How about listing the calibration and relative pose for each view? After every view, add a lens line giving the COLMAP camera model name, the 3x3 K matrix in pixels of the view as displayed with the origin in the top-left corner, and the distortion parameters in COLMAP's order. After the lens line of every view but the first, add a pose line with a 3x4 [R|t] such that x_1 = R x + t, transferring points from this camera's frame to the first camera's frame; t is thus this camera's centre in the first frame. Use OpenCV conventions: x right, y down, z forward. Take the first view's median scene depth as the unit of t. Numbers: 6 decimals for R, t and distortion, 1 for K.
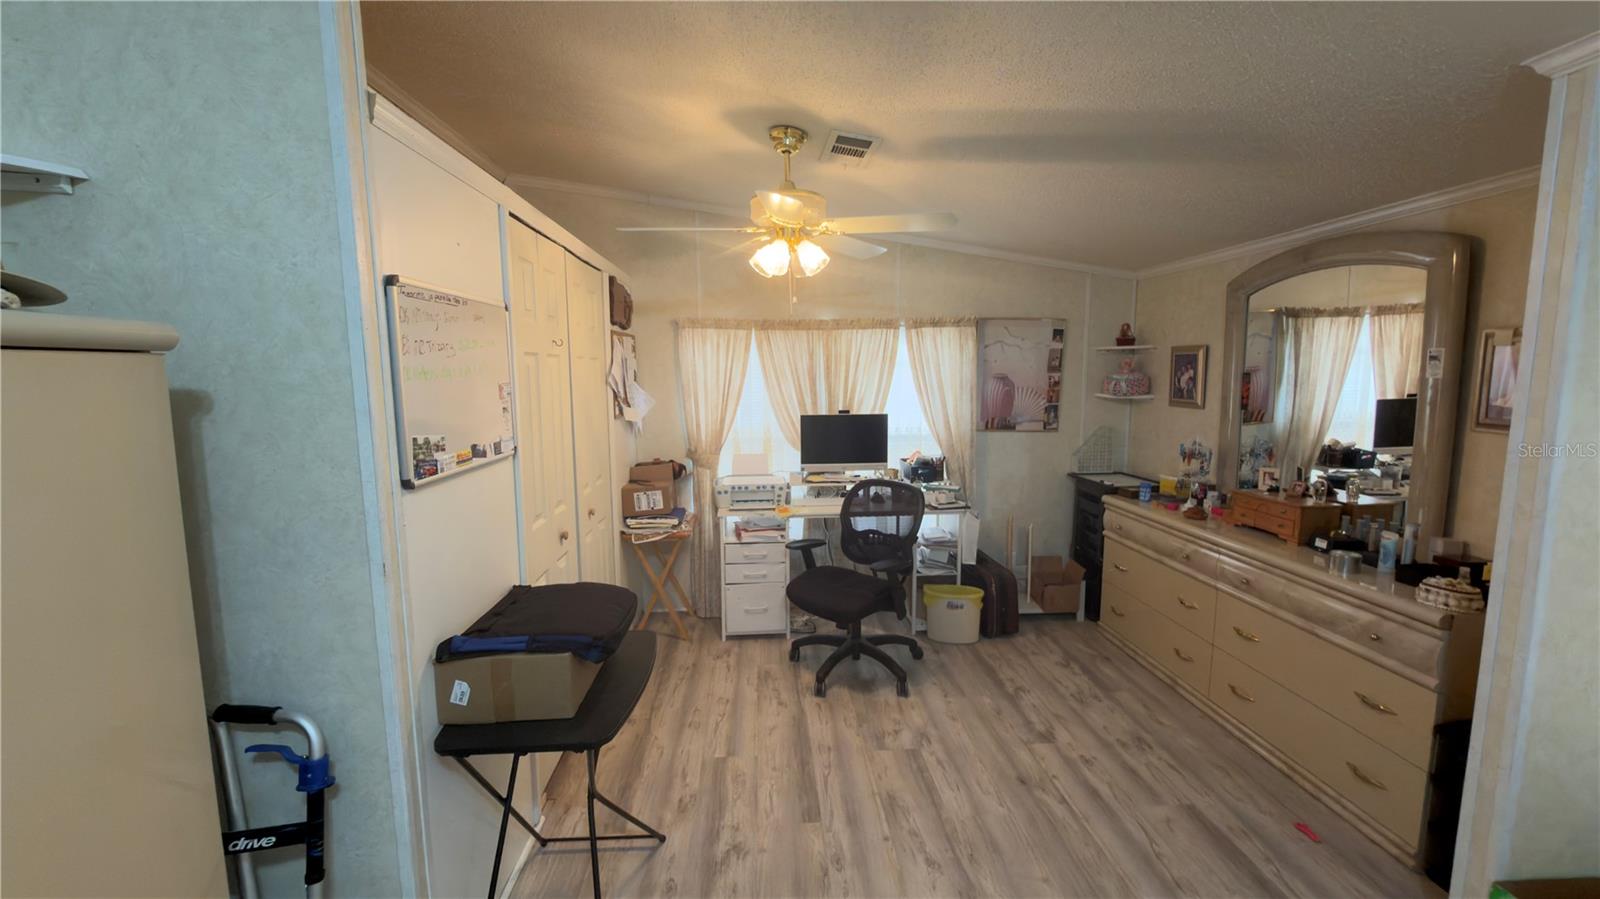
lens RADIAL K [[638.1, 0, 799.1], [0, 638.1, 448.3], [0, 0, 1]] dist [0.000369, -0.000080]
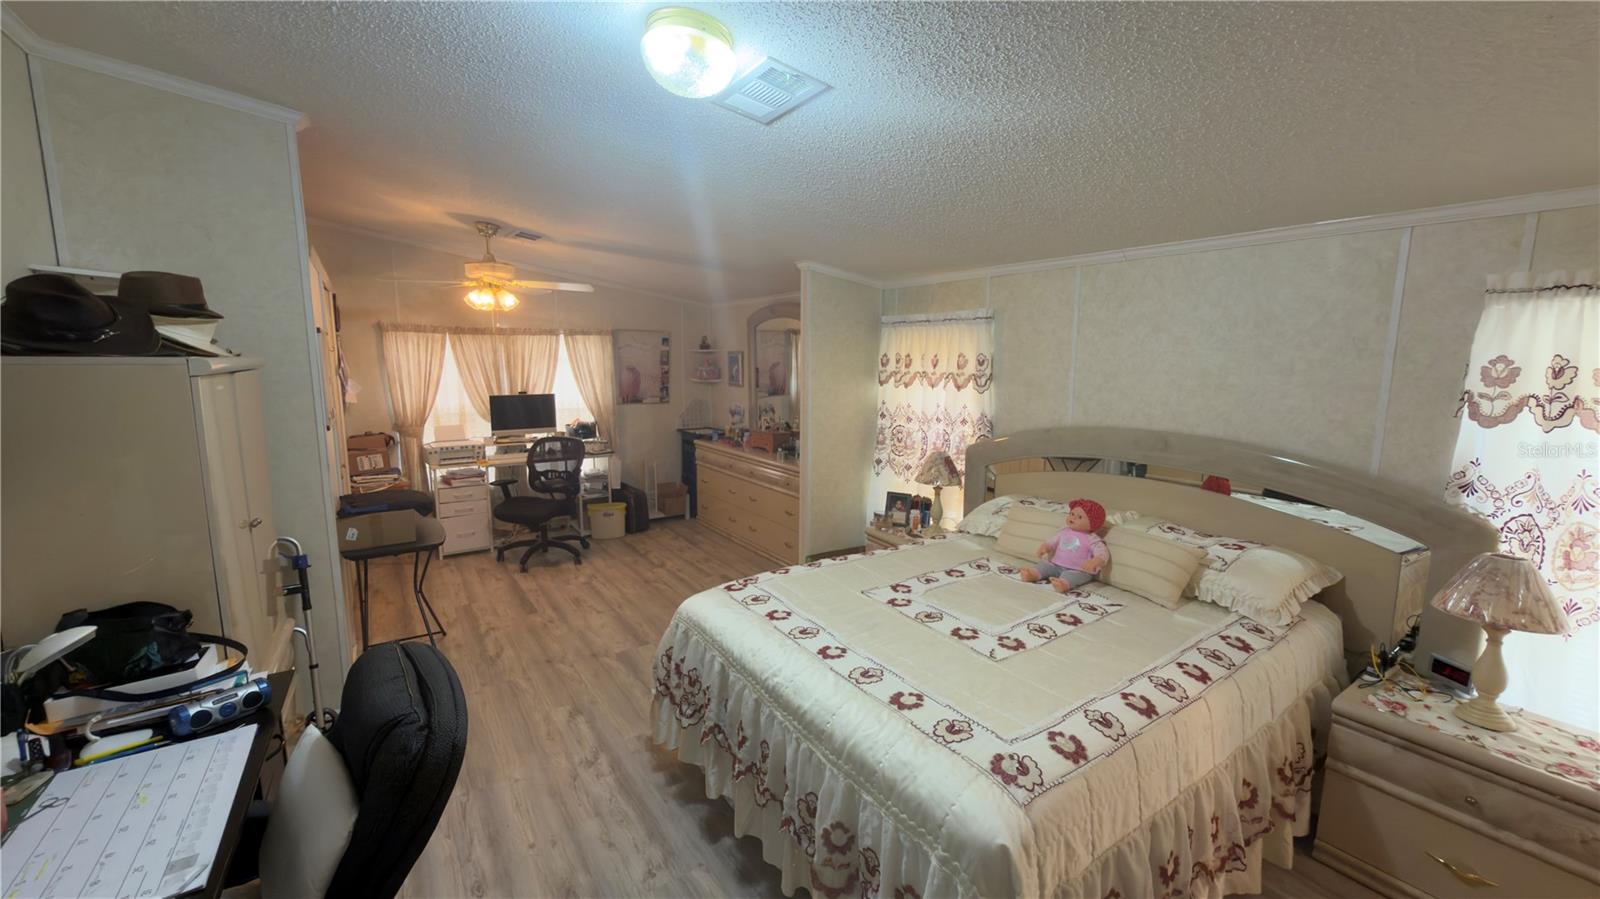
lens RADIAL K [[638.1, 0, 799.1], [0, 638.1, 448.3], [0, 0, 1]] dist [0.000369, -0.000080]
pose [[0.862730, -0.061175, 0.501951, -0.122587], [0.047479, 0.998070, 0.040036, 0.040147], [-0.503431, -0.010708, 0.863969, -0.561161]]
